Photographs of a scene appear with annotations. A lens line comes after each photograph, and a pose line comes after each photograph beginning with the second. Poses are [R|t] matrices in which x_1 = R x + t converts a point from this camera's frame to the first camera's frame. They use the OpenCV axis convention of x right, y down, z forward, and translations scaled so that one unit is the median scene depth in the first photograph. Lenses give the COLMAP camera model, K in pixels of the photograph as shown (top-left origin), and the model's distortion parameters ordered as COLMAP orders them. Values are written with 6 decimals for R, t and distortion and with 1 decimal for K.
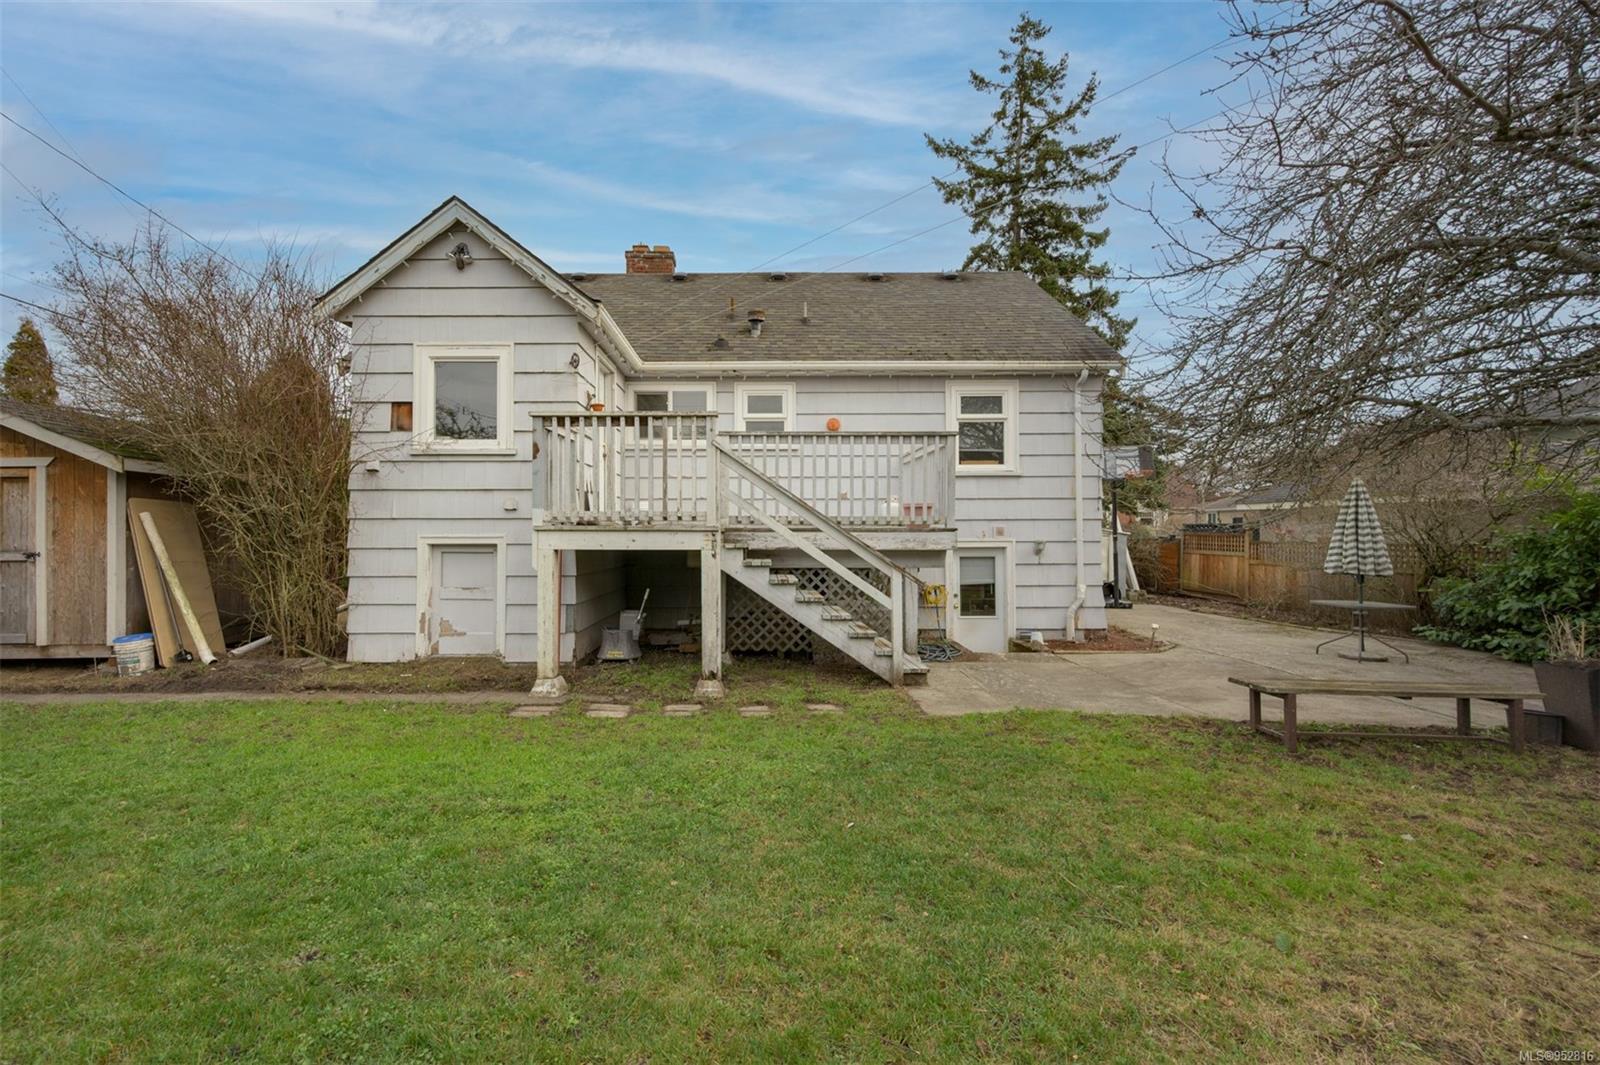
lens RADIAL K [[644.4, 0, 776.4], [0, 644.4, 537.3], [0, 0, 1]] dist [-0.001723, -0.000341]
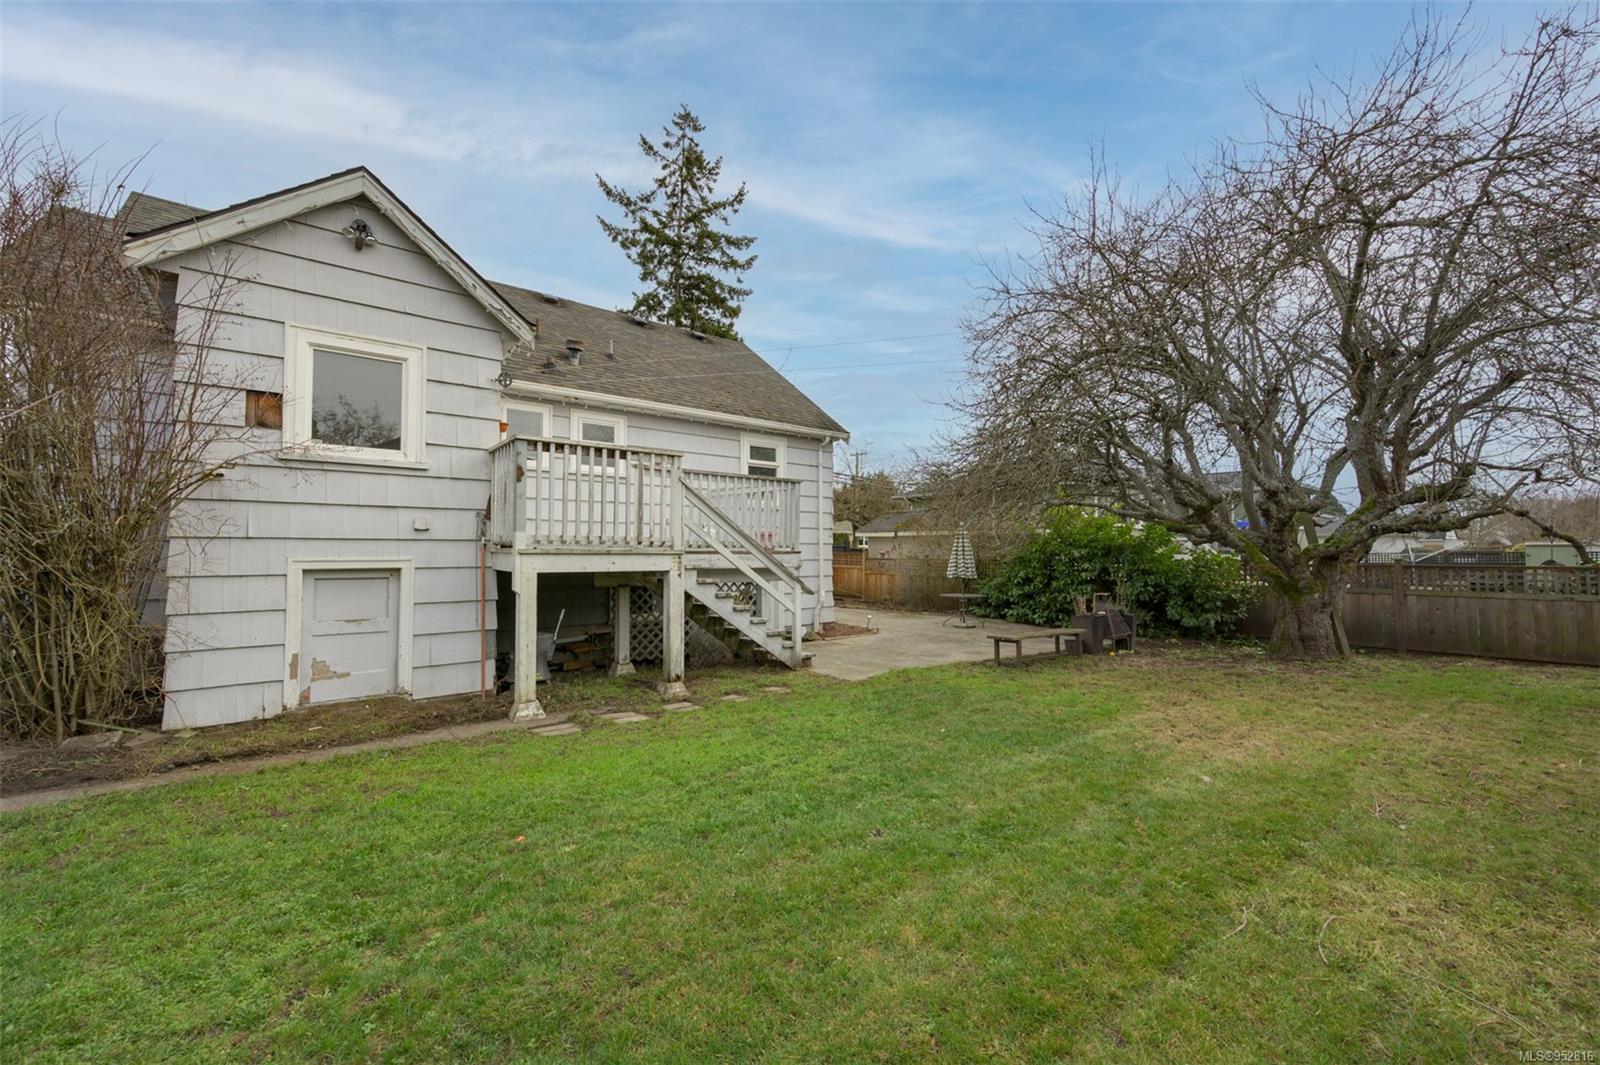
lens RADIAL K [[644.4, 0, 788.8], [0, 644.4, 545.4], [0, 0, 1]] dist [-0.001723, -0.000341]
pose [[0.771127, 0.007060, 0.636643, -0.562368], [0.001596, 0.999914, -0.013021, -0.007871], [-0.636680, 0.011057, 0.771049, -0.024371]]
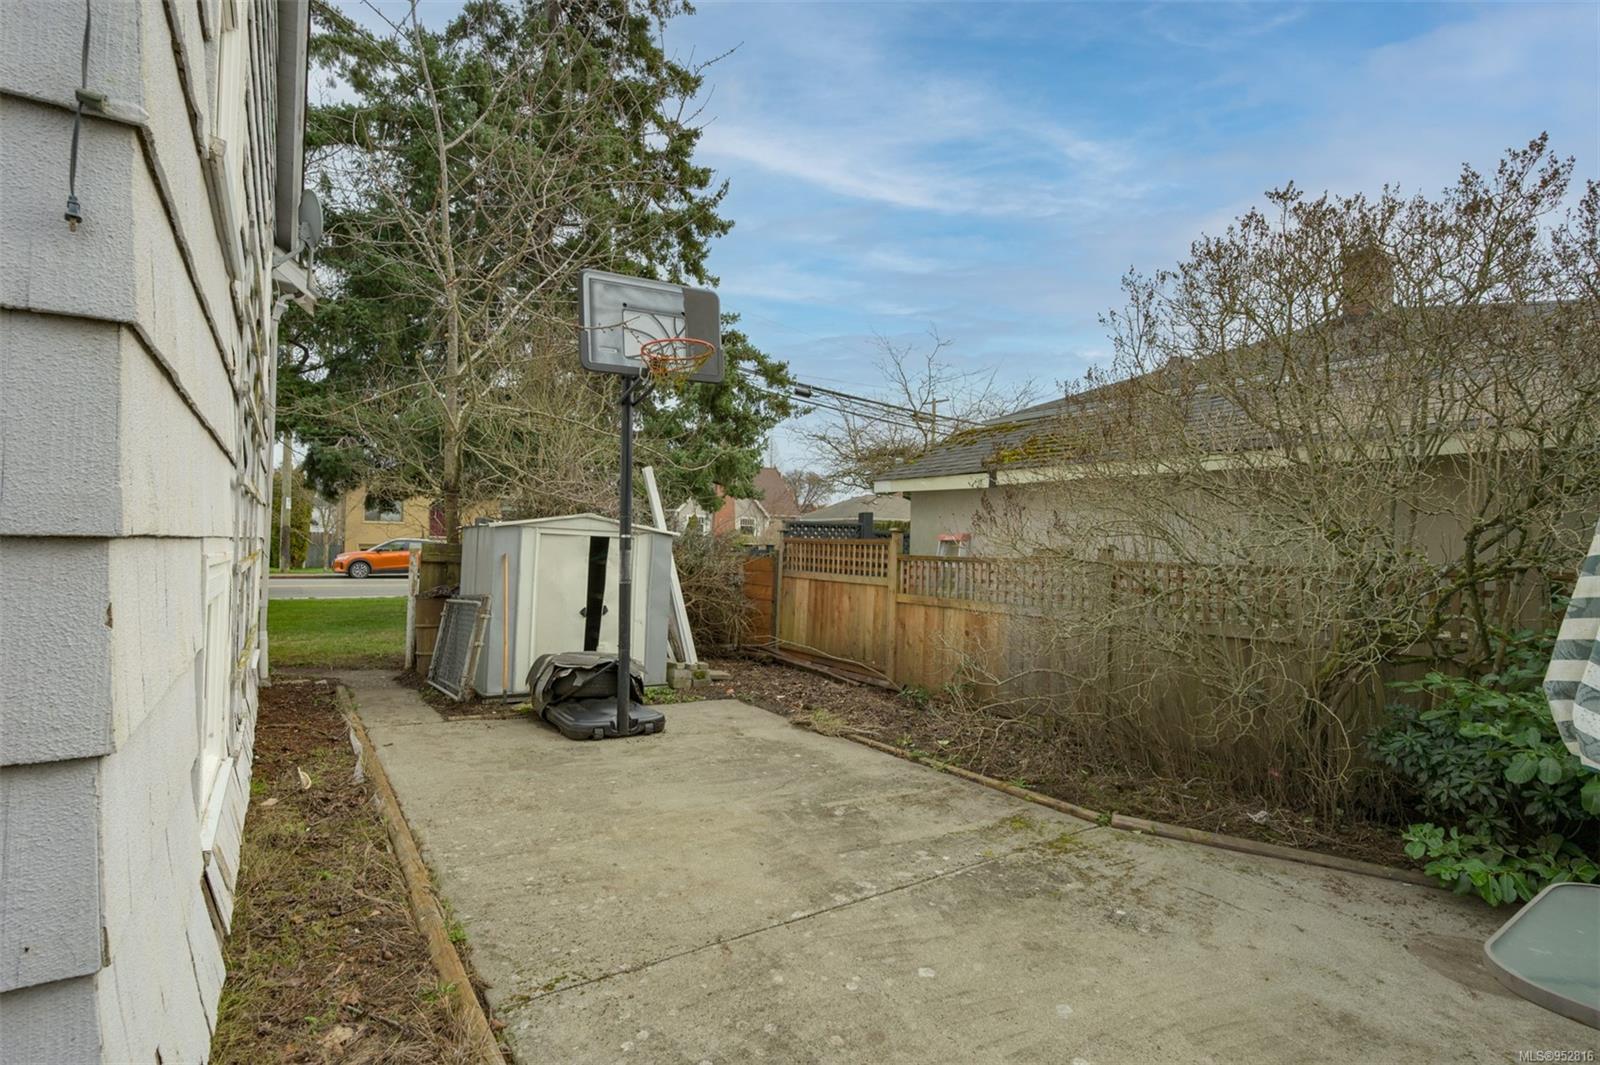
lens RADIAL K [[763.3, 0, 800.1], [0, 763.3, 538.3], [0, 0, 1]] dist [-0.018676, -0.000295]
pose [[0.833705, 0.027430, 0.551528, 0.679574], [-0.022380, 0.999623, -0.015885, 0.007812], [-0.551756, 0.000900, 0.834005, 1.072306]]
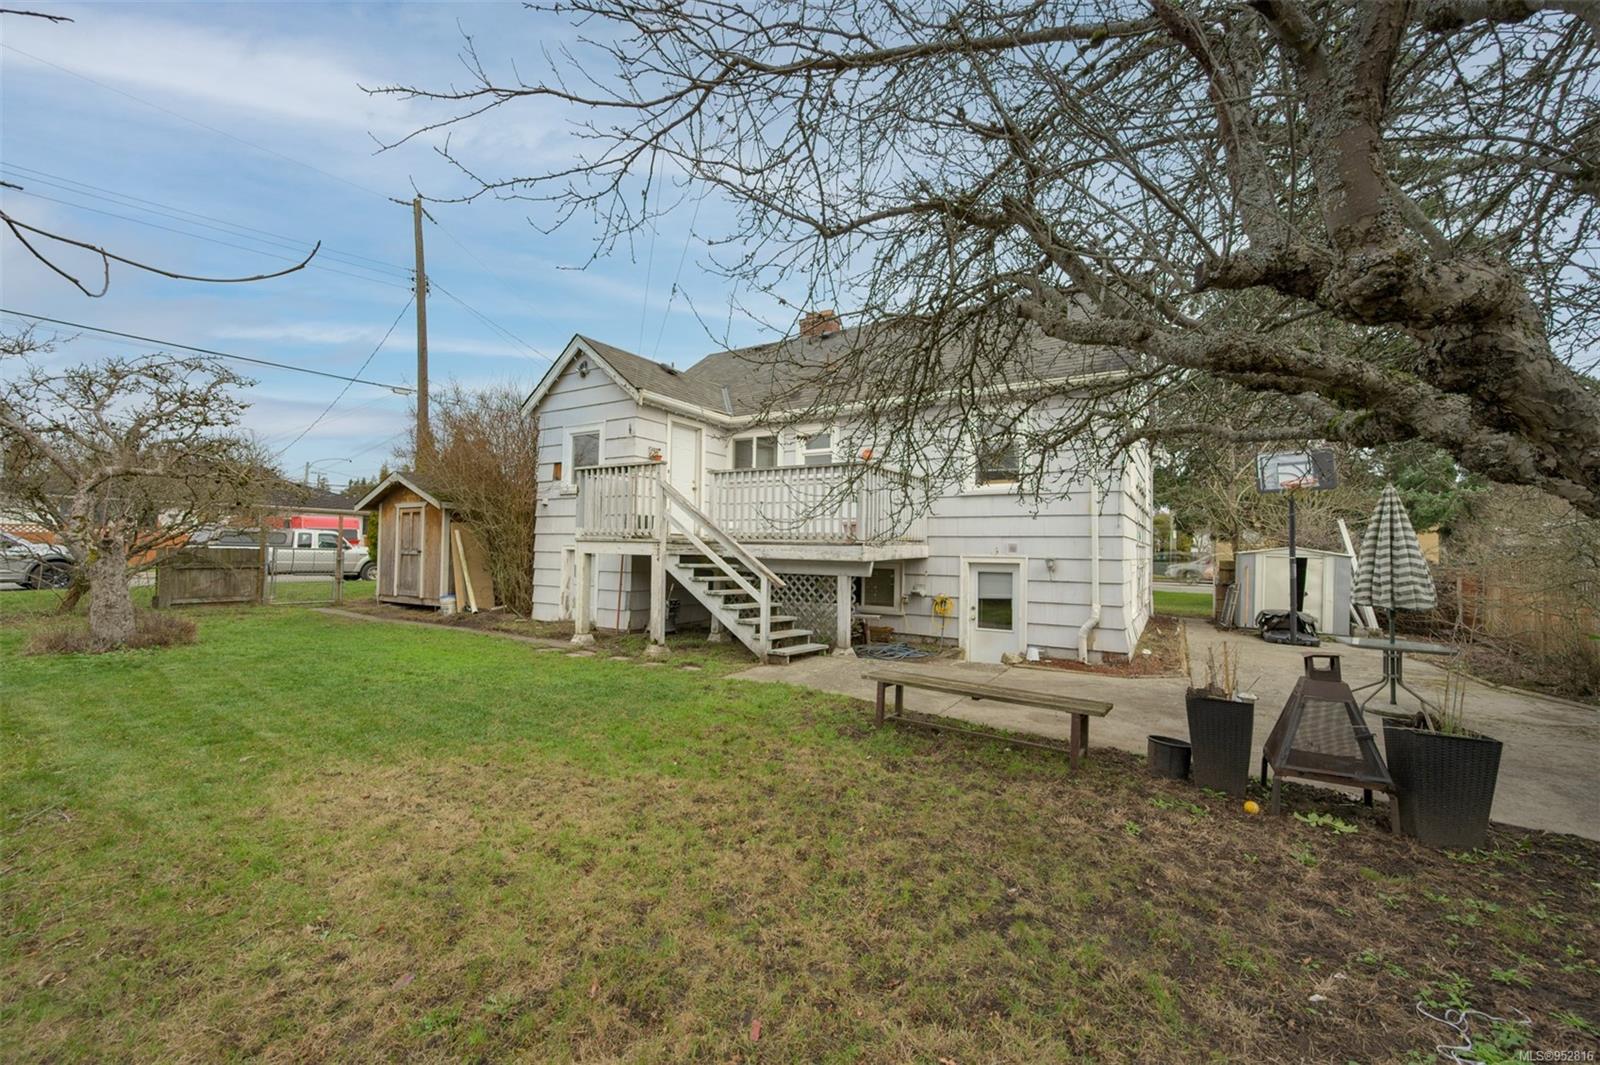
lens RADIAL K [[644.4, 0, 802.1], [0, 644.4, 530.6], [0, 0, 1]] dist [-0.001723, -0.000341]
pose [[0.851309, -0.000672, -0.524664, 0.772384], [-0.018308, 0.999352, -0.030985, 0.002247], [0.524345, 0.035983, 0.850746, -0.059405]]
